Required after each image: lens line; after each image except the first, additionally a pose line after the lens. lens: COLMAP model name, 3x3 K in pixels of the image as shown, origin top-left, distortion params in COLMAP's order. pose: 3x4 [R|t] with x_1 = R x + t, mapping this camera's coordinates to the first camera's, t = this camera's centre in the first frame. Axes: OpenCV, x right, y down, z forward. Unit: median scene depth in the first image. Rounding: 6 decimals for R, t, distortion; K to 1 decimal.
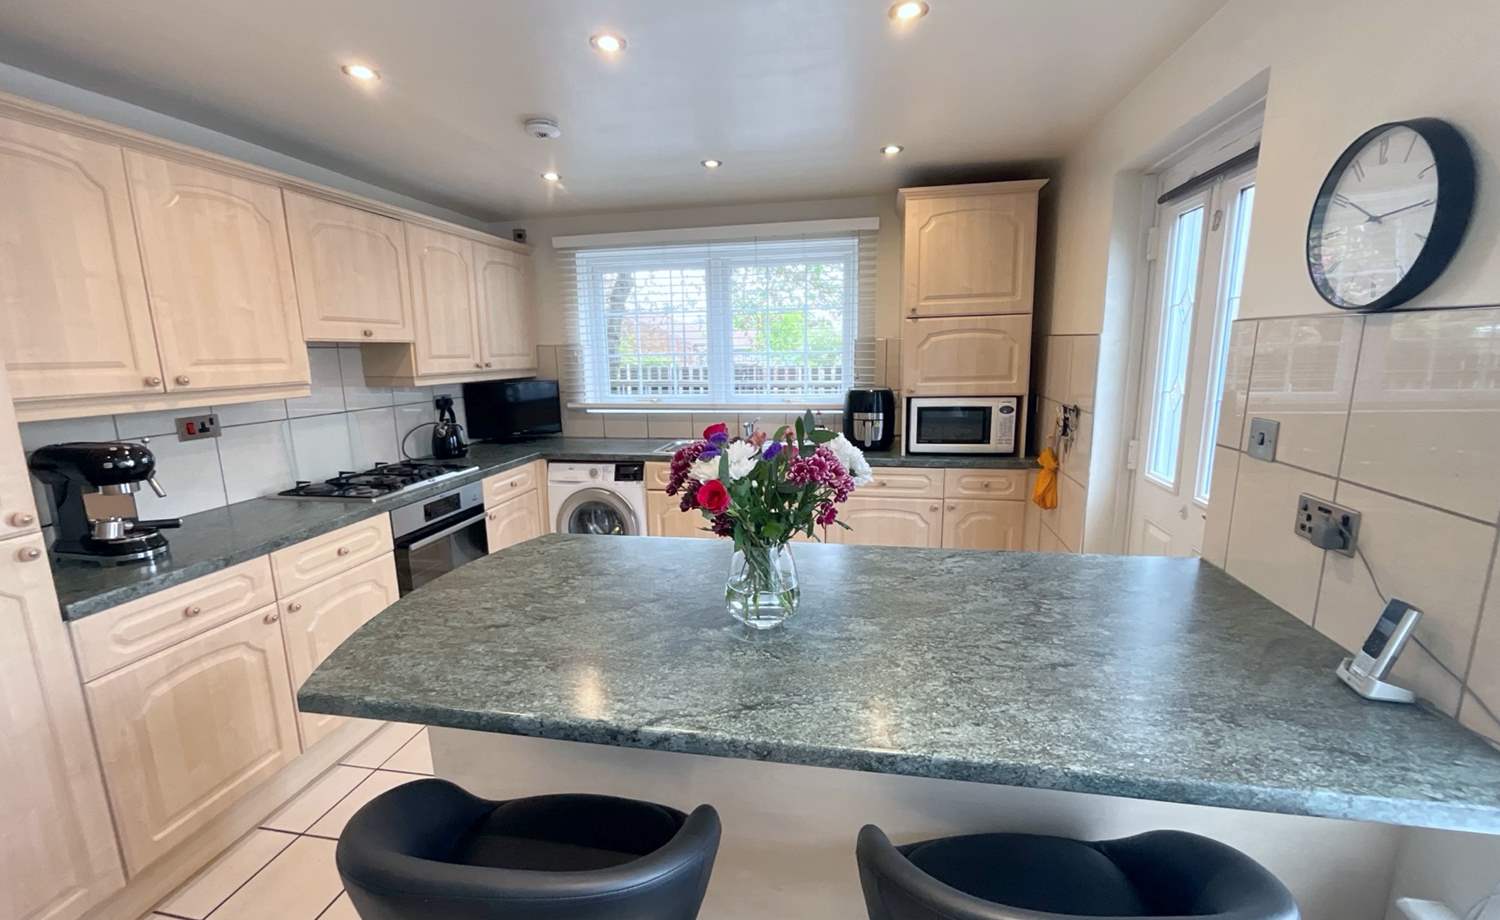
lens RADIAL K [[609.6, 0, 744.1], [0, 609.6, 462.2], [0, 0, 1]] dist [0.001150, 0.000204]
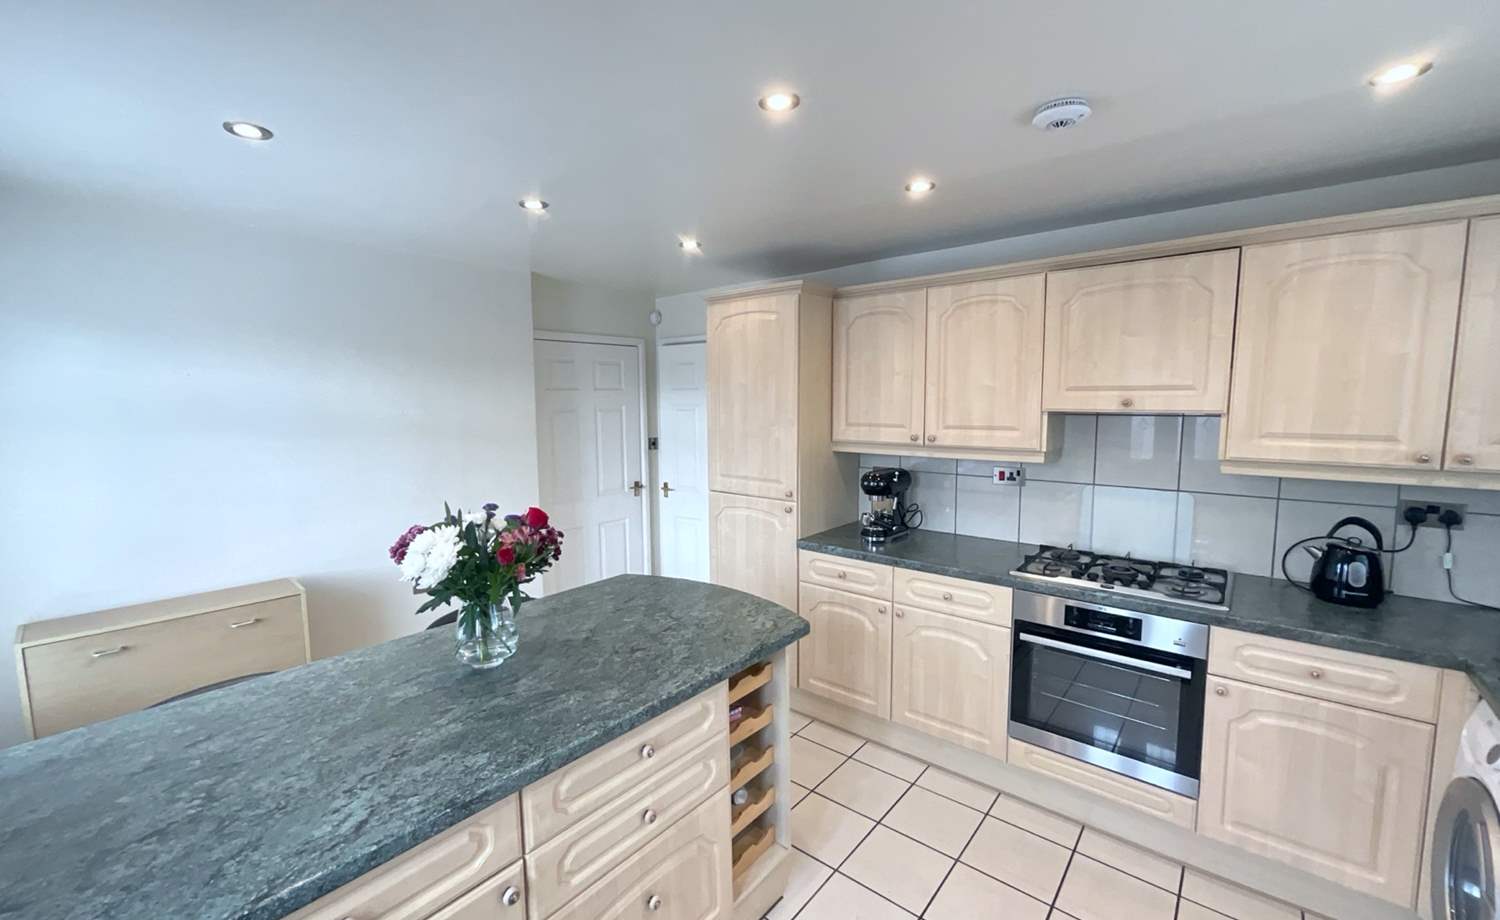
lens RADIAL K [[609.6, 0, 751.2], [0, 609.6, 460.6], [0, 0, 1]] dist [0.001150, 0.000204]
pose [[-0.487397, 0.110492, -0.866161, 0.649398], [-0.143296, 0.968391, 0.204167, -0.380521], [0.861342, 0.223628, -0.456158, 1.564429]]
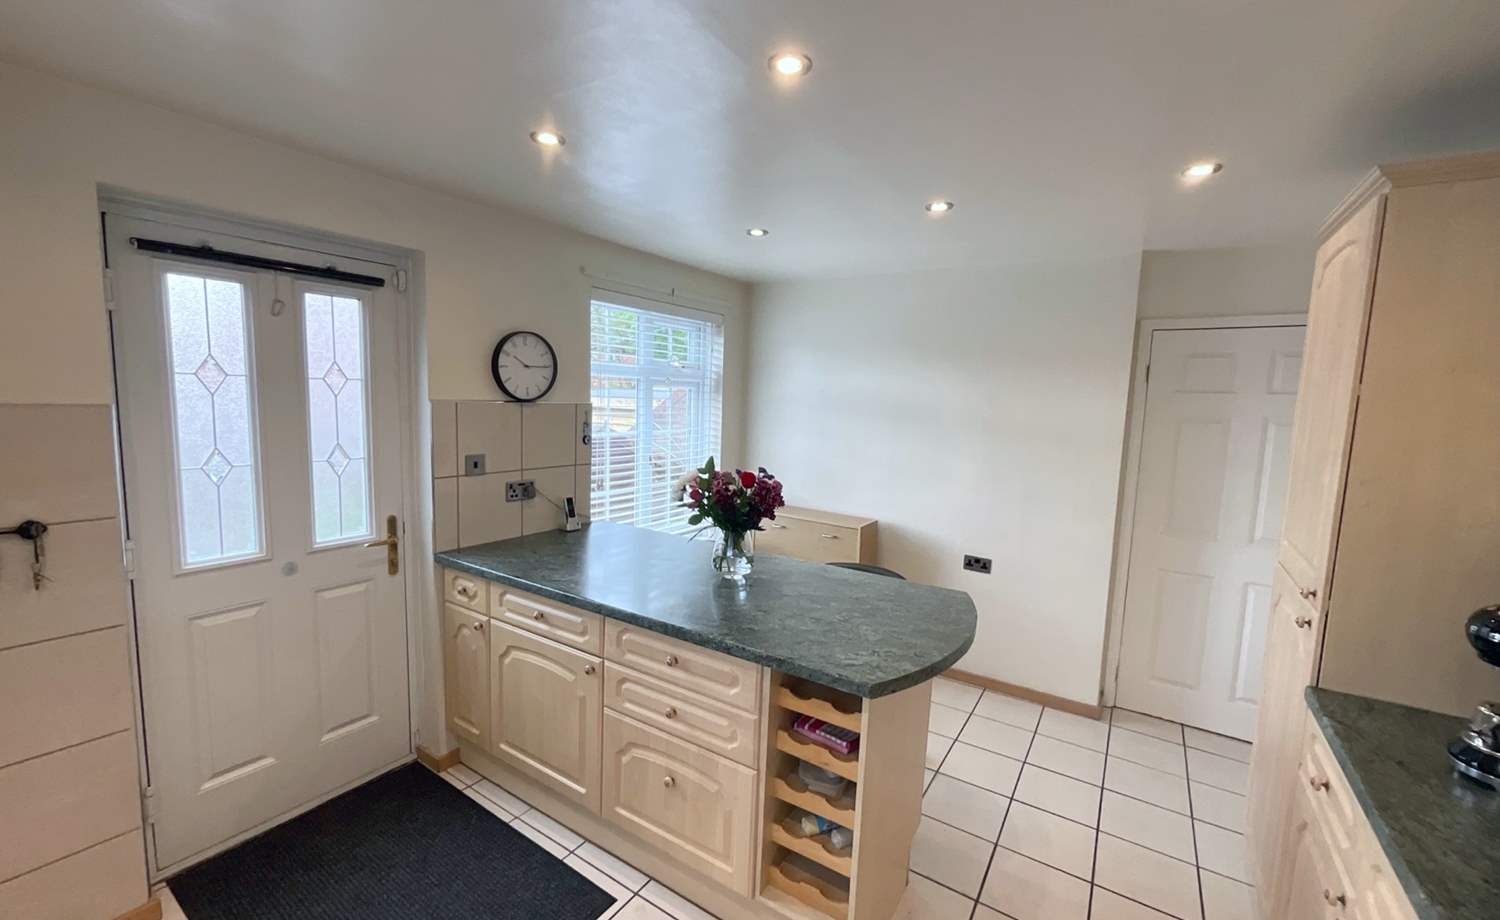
lens RADIAL K [[609.6, 0, 750.5], [0, 609.6, 454.4], [0, 0, 1]] dist [0.001150, 0.000204]
pose [[-0.924129, -0.051369, 0.378611, -0.536354], [0.054817, 0.962844, 0.264435, -0.438042], [-0.378127, 0.265127, -0.886977, 1.977028]]
